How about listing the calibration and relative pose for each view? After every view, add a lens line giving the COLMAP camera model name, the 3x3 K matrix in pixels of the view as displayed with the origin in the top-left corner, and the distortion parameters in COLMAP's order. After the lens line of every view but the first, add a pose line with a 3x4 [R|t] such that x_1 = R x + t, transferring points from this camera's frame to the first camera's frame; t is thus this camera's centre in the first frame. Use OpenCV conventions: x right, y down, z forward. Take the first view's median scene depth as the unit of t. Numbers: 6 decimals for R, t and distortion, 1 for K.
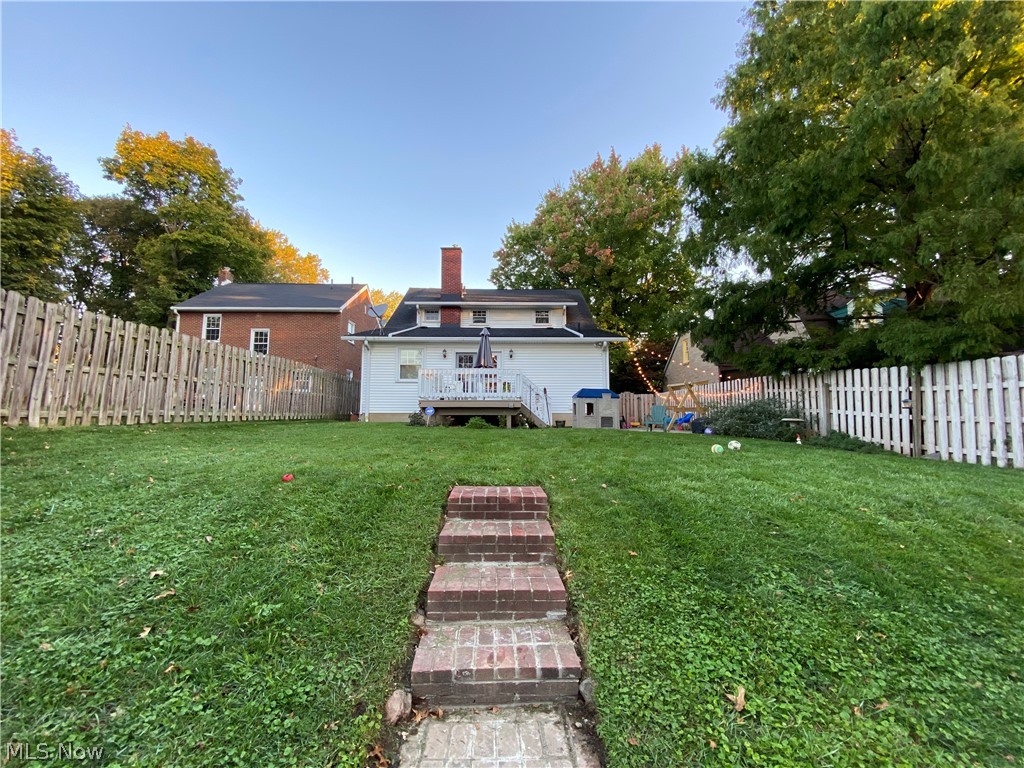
lens RADIAL K [[414.4, 0, 509.9], [0, 414.4, 382.7], [0, 0, 1]] dist [0.045118, -0.027918]
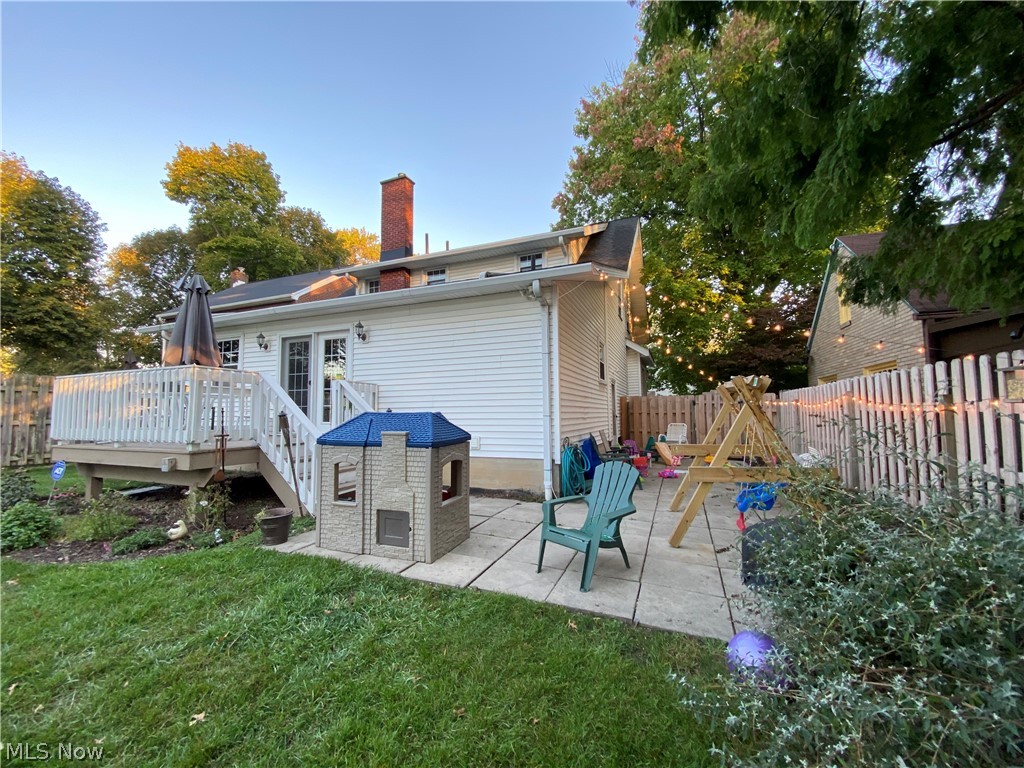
lens RADIAL K [[414.4, 0, 509.9], [0, 414.4, 382.7], [0, 0, 1]] dist [0.045118, -0.027918]
pose [[0.925444, -0.041780, -0.376575, 0.188652], [0.048740, 0.998771, 0.008970, -0.002746], [0.375737, -0.026656, 0.926343, 0.331514]]
